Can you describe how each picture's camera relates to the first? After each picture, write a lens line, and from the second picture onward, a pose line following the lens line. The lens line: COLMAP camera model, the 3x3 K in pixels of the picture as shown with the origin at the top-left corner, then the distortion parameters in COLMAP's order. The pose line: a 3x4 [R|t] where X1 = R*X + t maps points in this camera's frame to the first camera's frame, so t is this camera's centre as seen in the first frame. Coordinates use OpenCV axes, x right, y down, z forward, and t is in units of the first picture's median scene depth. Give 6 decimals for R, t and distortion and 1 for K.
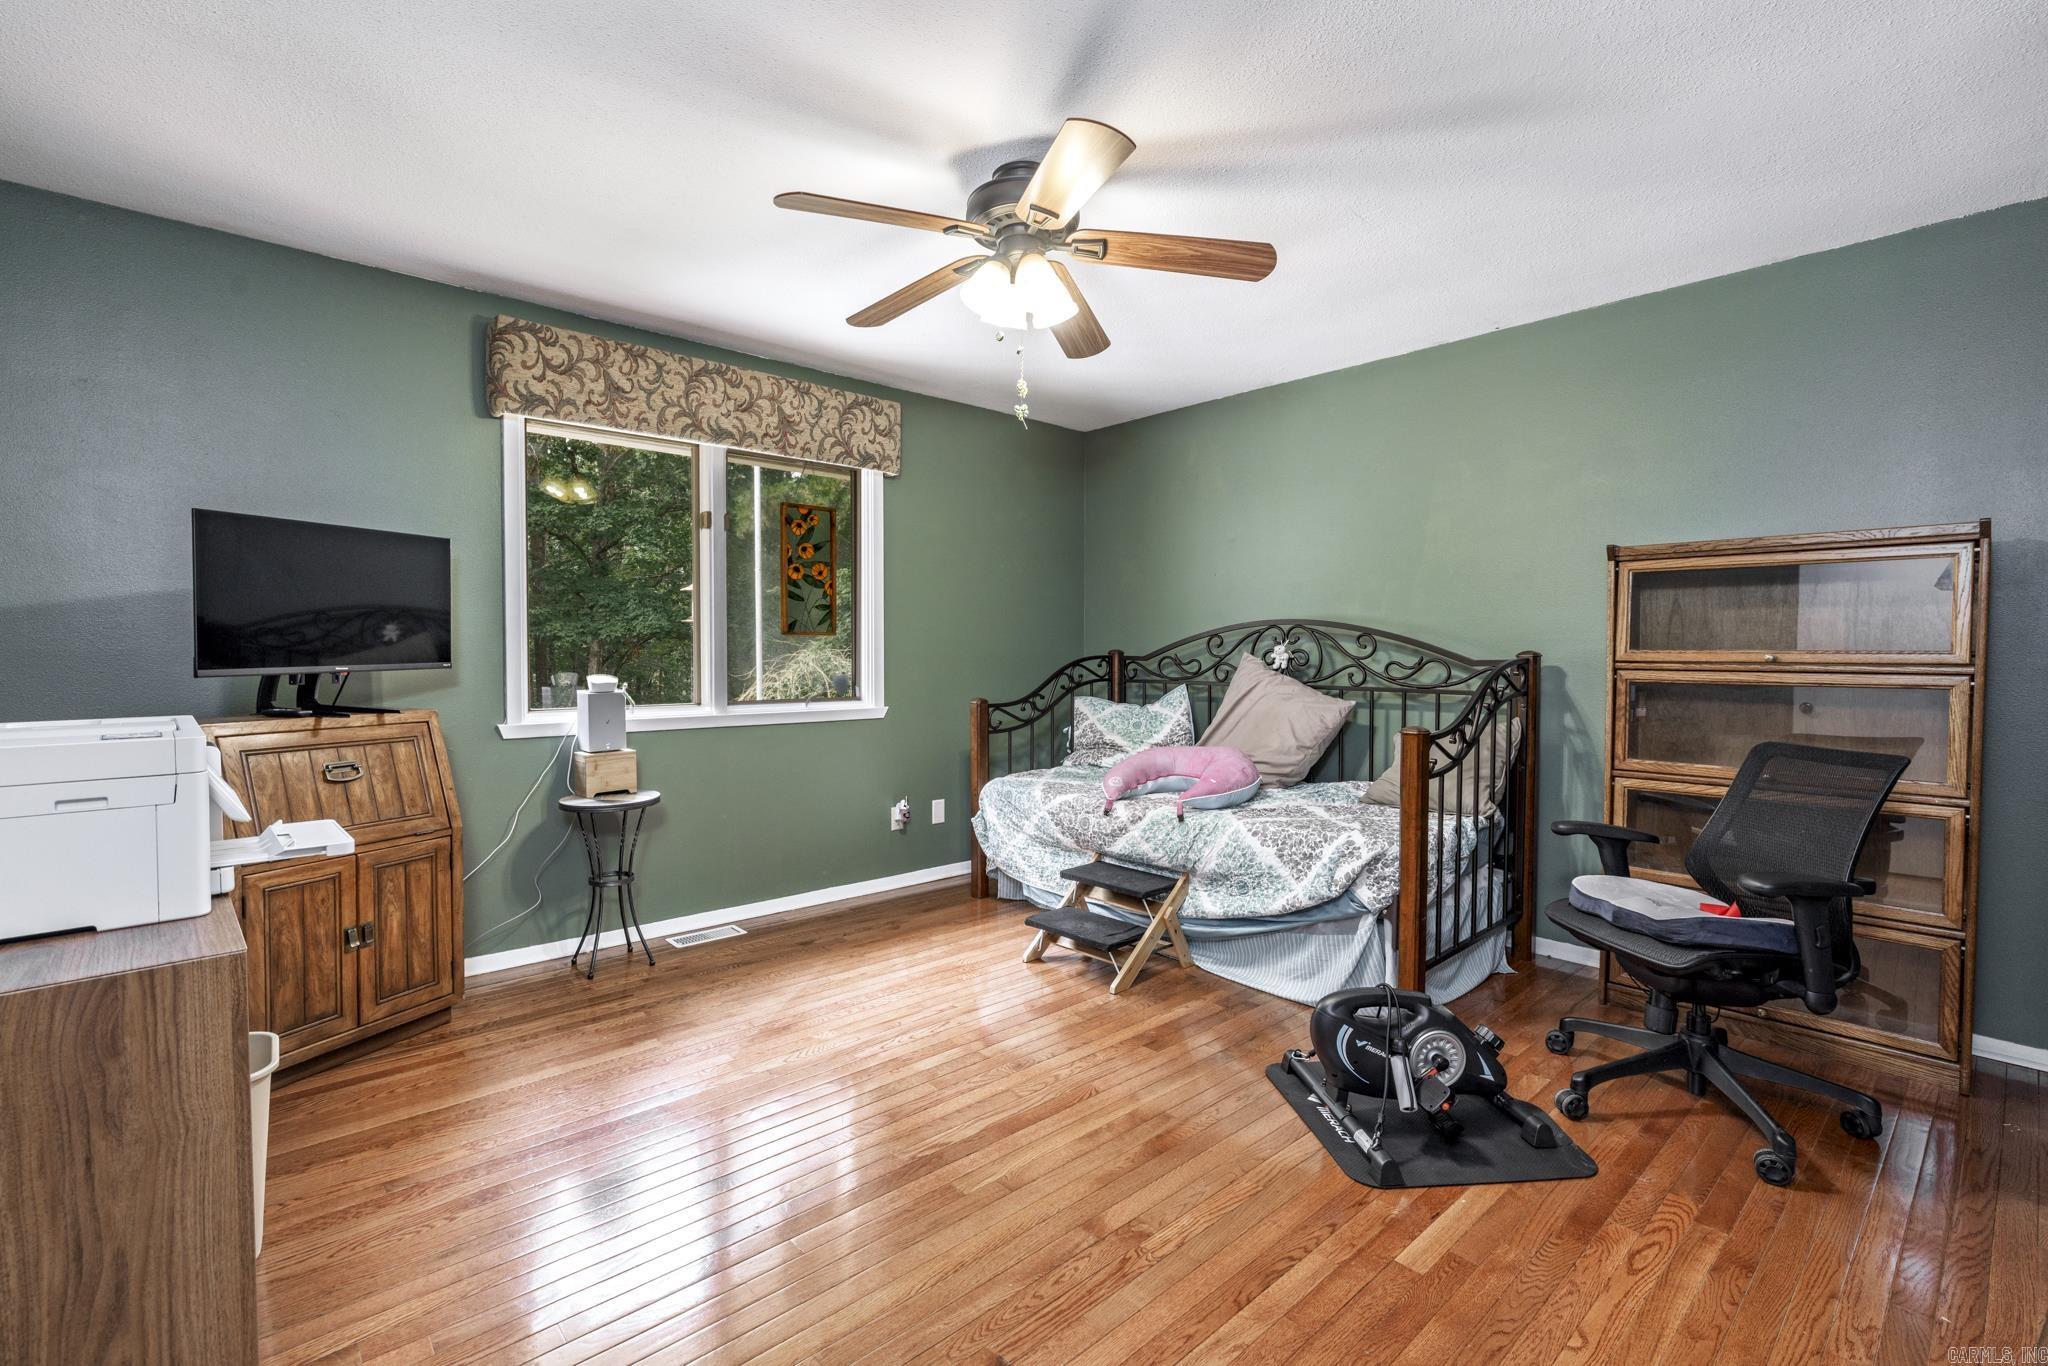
lens RADIAL K [[870.8, 0, 1041.9], [0, 870.8, 678.2], [0, 0, 1]] dist [0.001068, 0.000233]
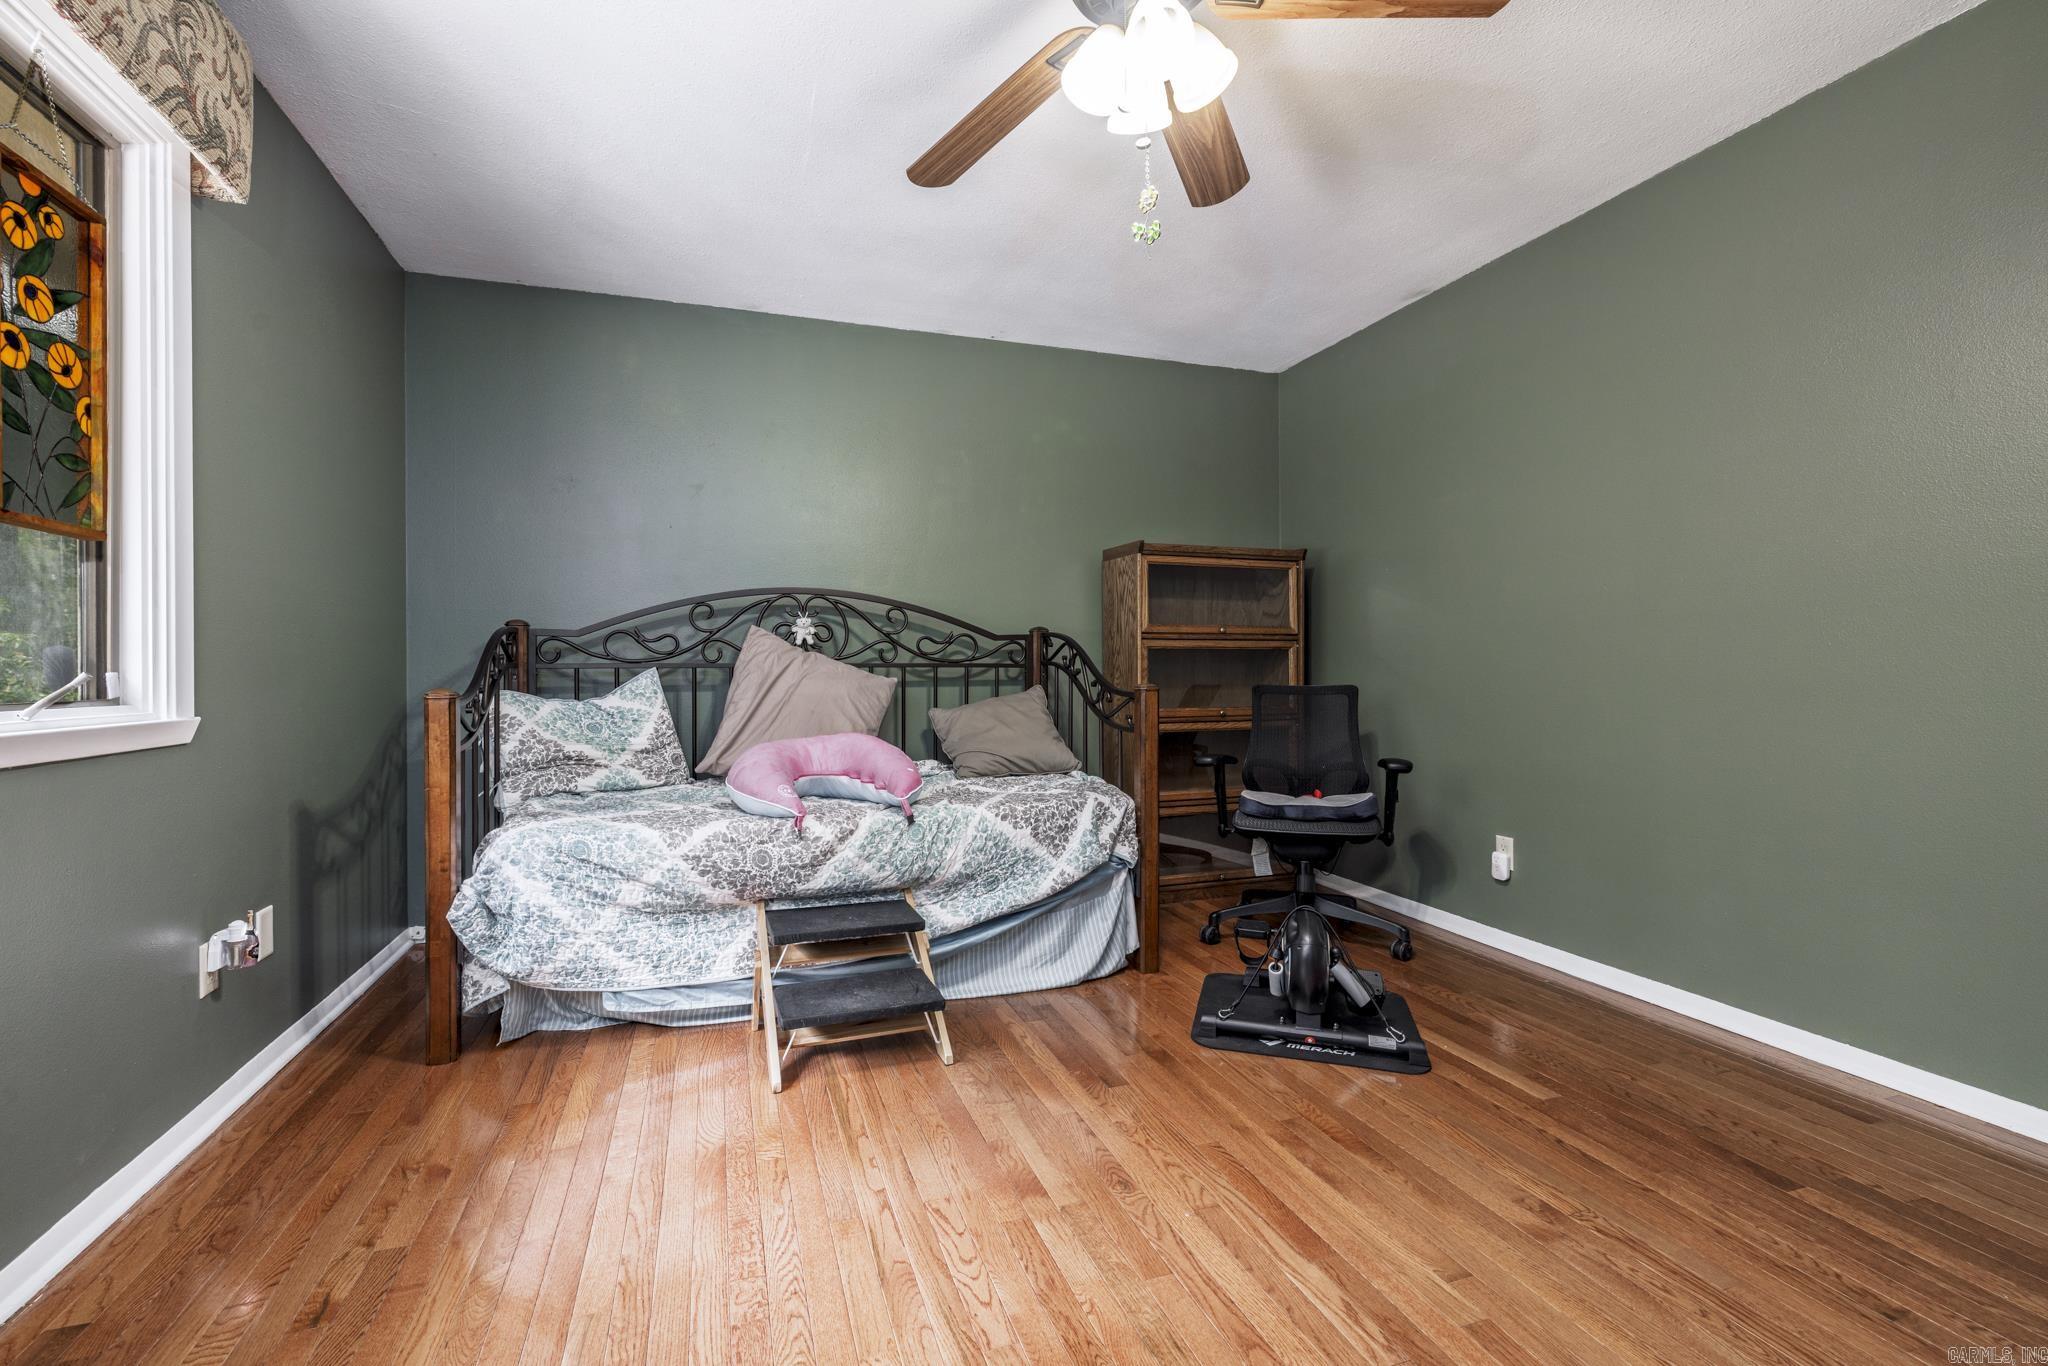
lens RADIAL K [[844.1, 0, 1020.9], [0, 844.1, 664.5], [0, 0, 1]] dist [-0.000217, 0.000073]
pose [[0.449340, -0.005771, 0.893342, -0.462254], [0.033848, 0.999371, -0.010569, 0.030478], [-0.892719, 0.034987, 0.449253, 0.540273]]
